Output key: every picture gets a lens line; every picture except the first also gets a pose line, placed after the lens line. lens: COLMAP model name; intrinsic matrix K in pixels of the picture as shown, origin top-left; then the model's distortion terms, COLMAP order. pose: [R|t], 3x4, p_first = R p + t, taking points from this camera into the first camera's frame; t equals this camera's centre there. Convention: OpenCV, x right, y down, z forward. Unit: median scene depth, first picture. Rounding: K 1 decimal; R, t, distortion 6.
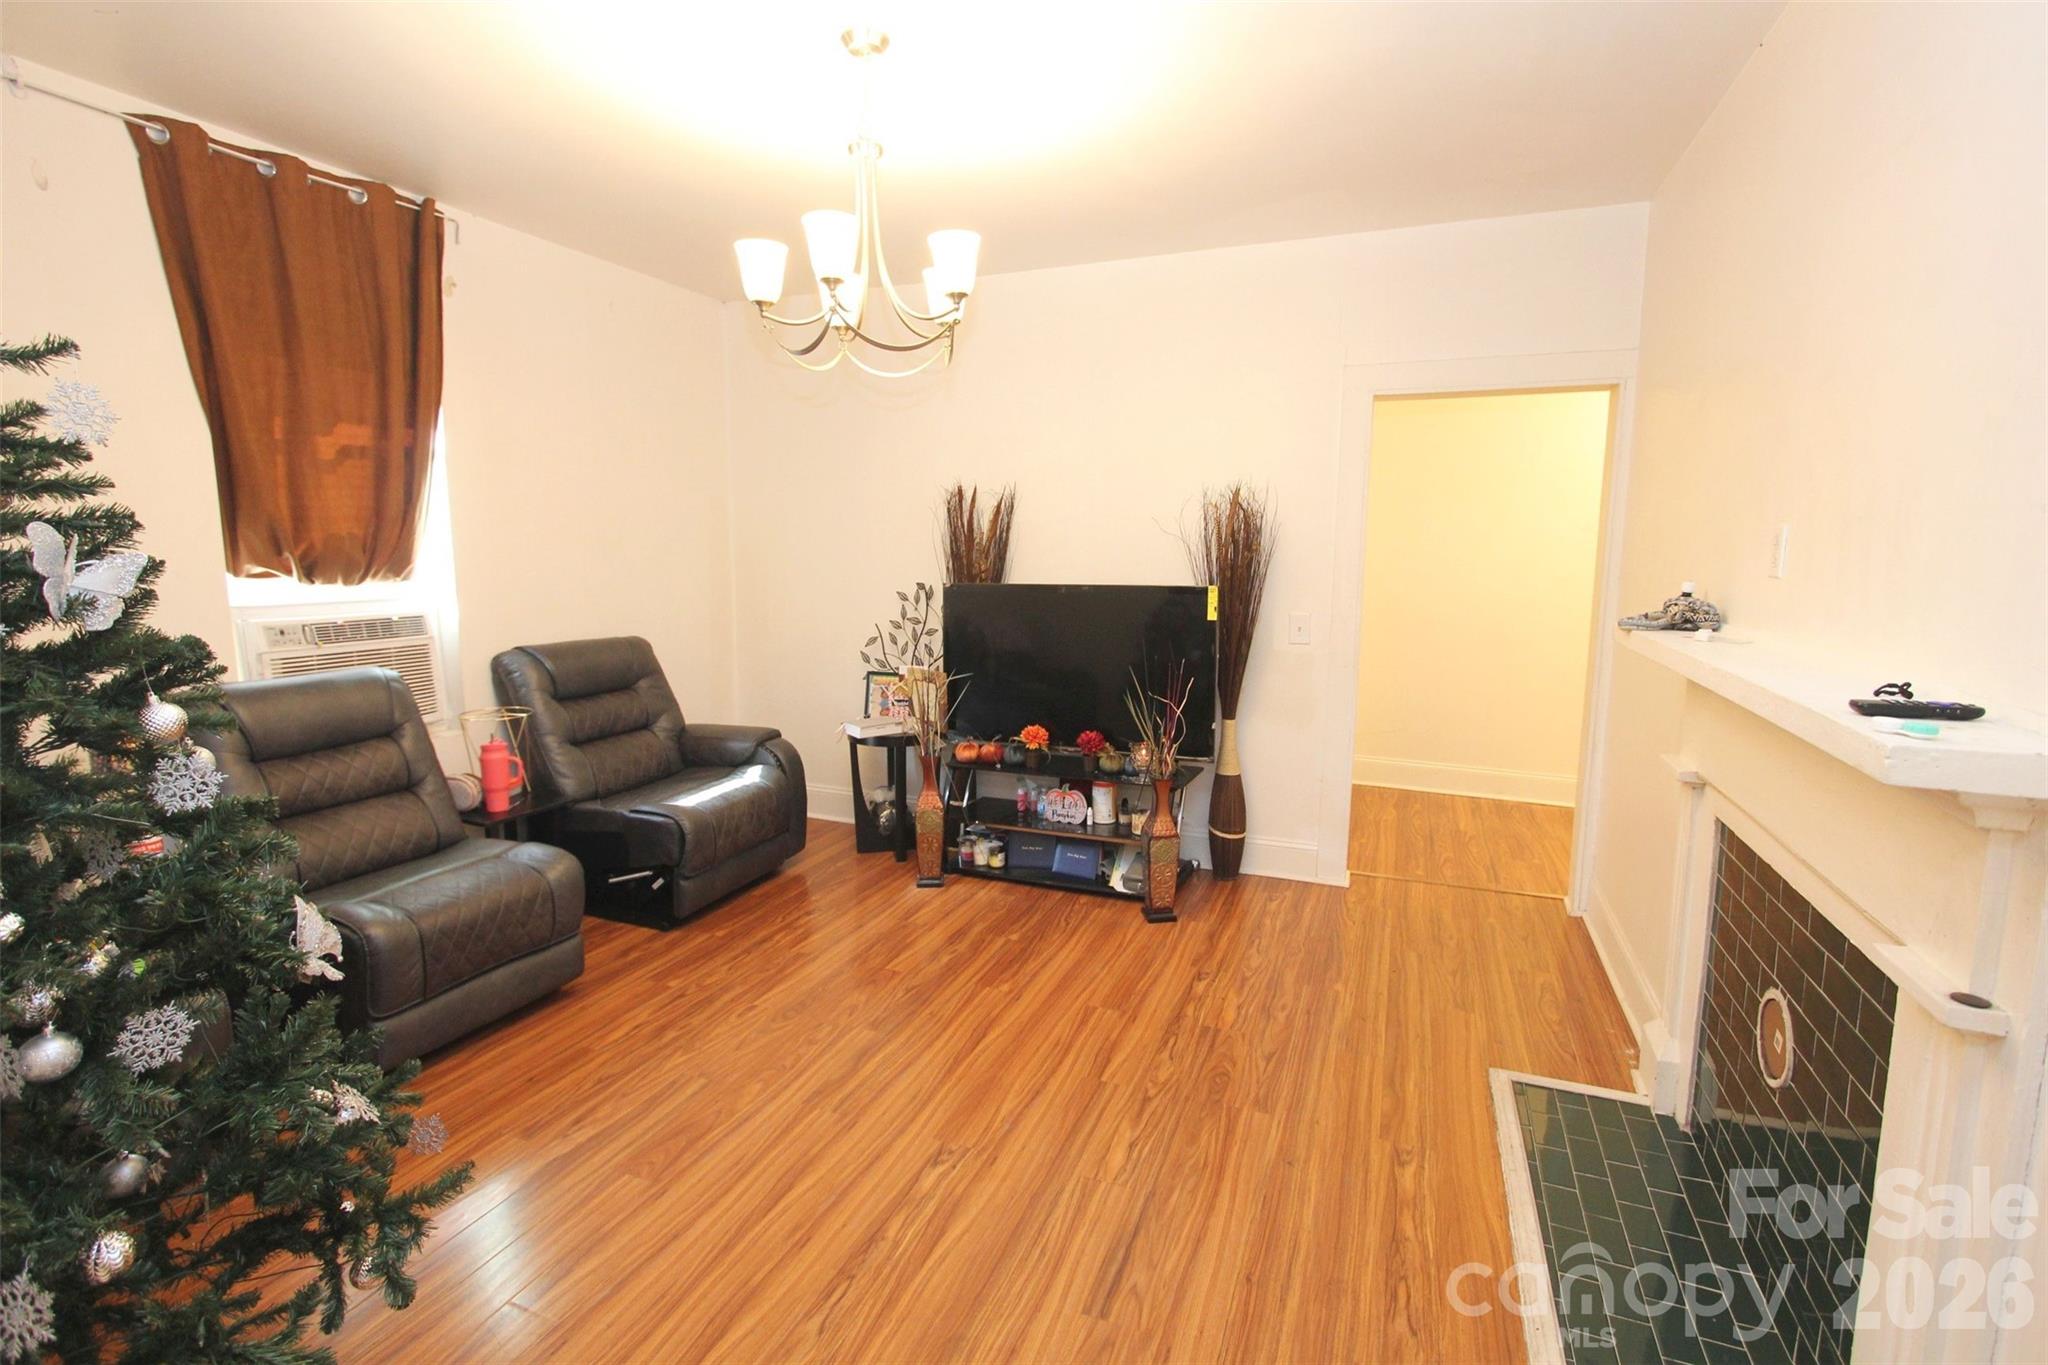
lens RADIAL K [[945.9, 0, 1037.2], [0, 945.9, 668.6], [0, 0, 1]] dist [-0.015559, -0.000340]
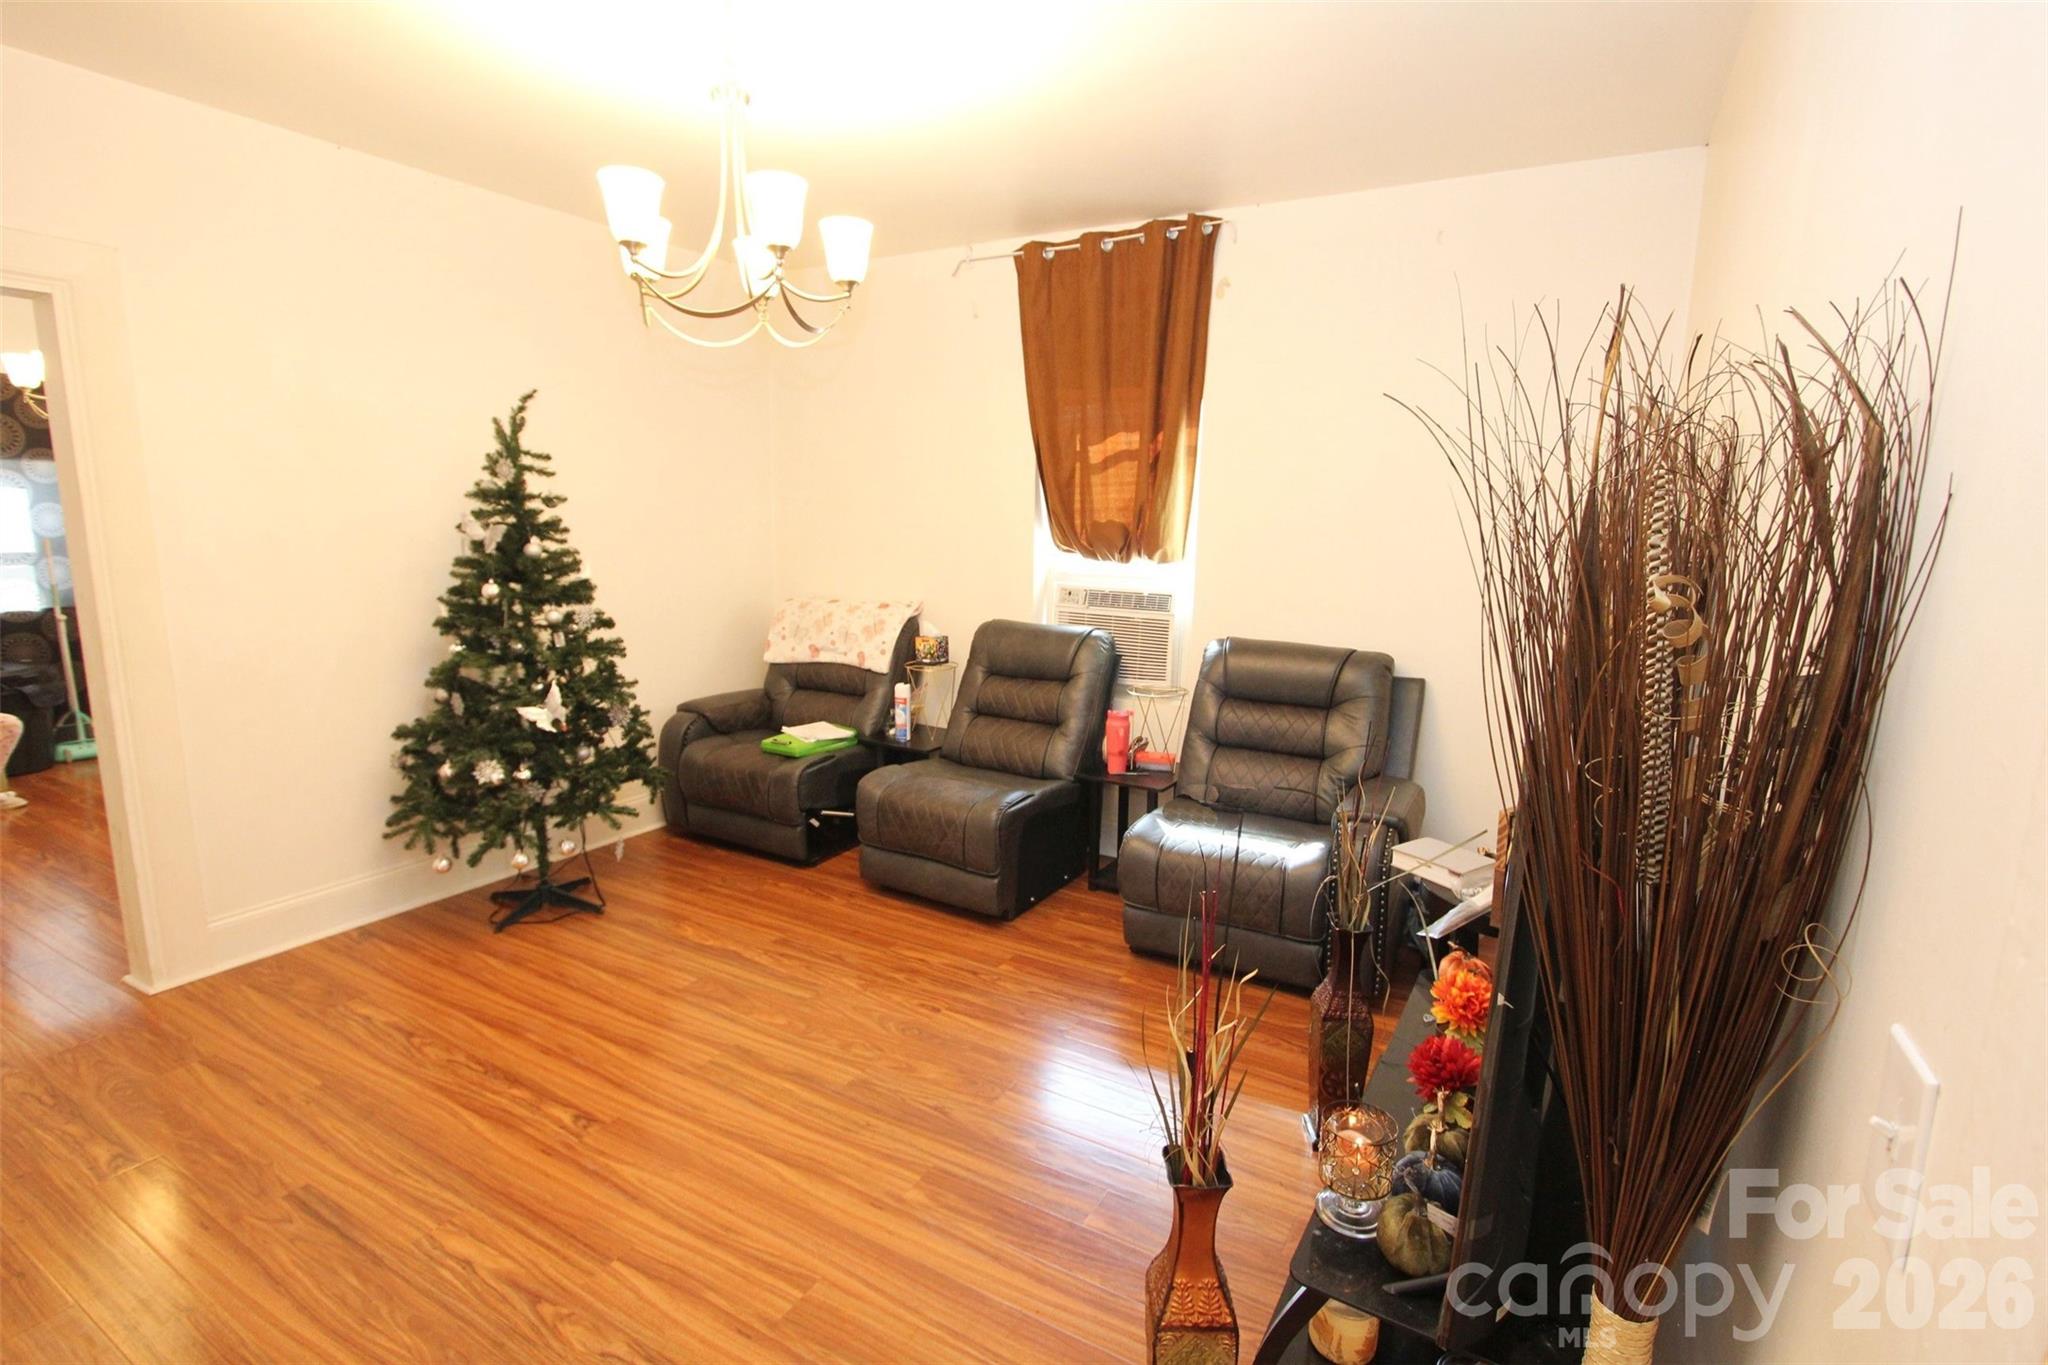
lens RADIAL K [[945.9, 0, 1037.2], [0, 945.9, 668.6], [0, 0, 1]] dist [-0.015559, -0.000340]
pose [[-0.131077, 0.151862, -0.979672, 0.582687], [-0.152077, 0.973421, 0.171240, -0.164857], [0.979638, 0.171431, -0.104498, 1.145277]]
